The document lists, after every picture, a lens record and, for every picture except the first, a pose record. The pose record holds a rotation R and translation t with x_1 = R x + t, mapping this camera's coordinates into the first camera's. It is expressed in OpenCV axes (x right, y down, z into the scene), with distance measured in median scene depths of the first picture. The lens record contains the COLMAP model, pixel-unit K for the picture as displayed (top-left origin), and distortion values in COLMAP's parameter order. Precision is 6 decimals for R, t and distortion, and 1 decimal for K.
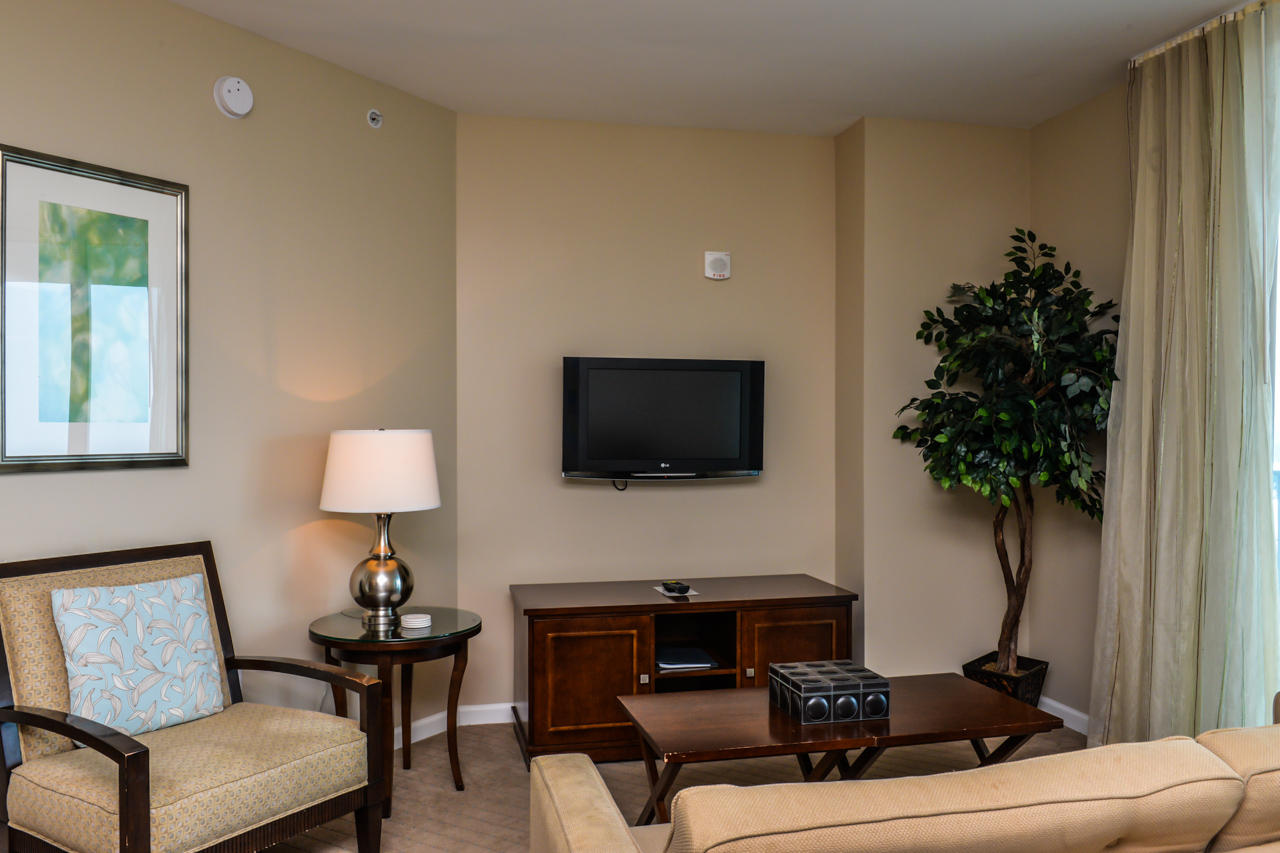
lens RADIAL K [[998.2, 0, 640.0], [0, 998.2, 426.5], [0, 0, 1]] dist [-0.007276, -0.026640]
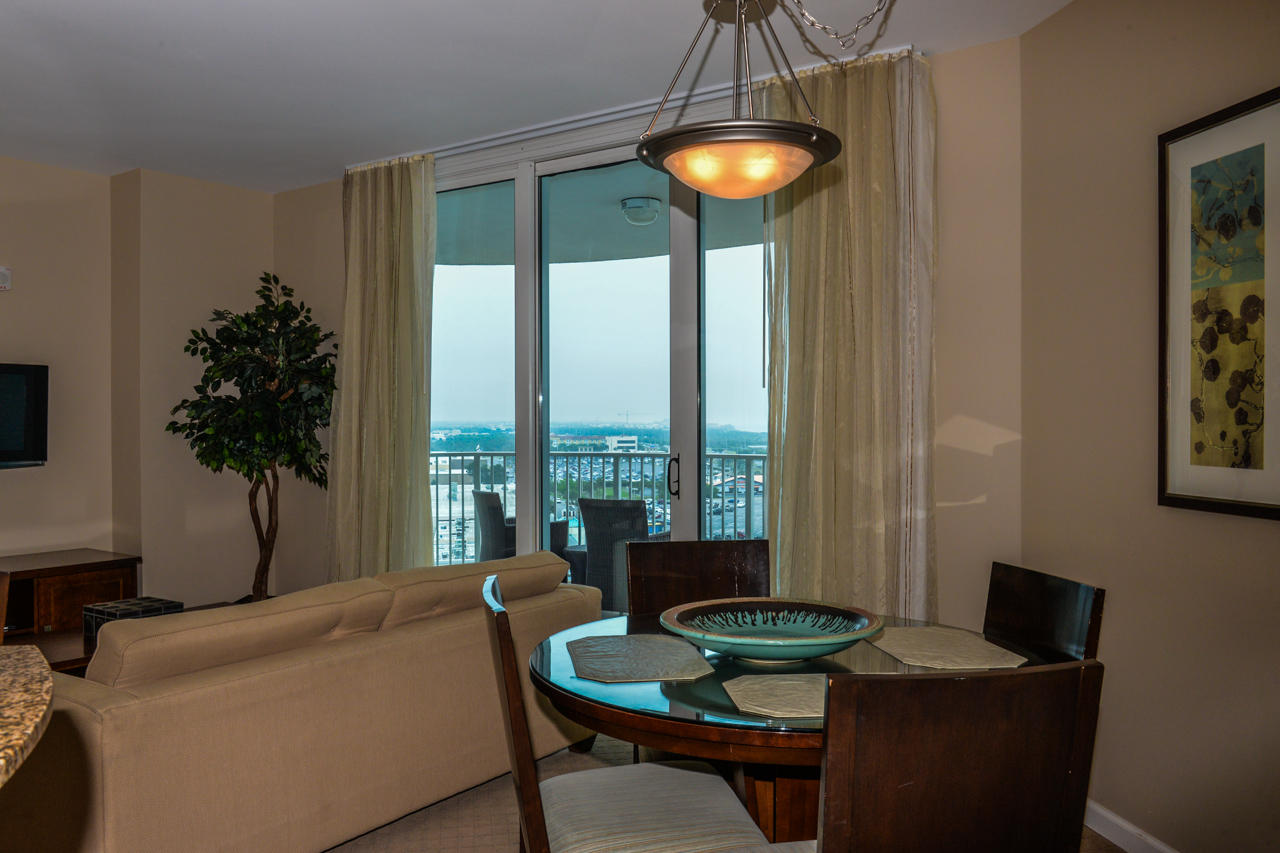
lens RADIAL K [[1008.2, 0, 640.0], [0, 1008.2, 426.5], [0, 0, 1]] dist [-0.009685, -0.013820]
pose [[0.741530, -0.006422, 0.670889, -0.161676], [0.003910, 0.999979, 0.005250, 0.001349], [-0.670908, -0.001270, 0.741539, -0.351569]]
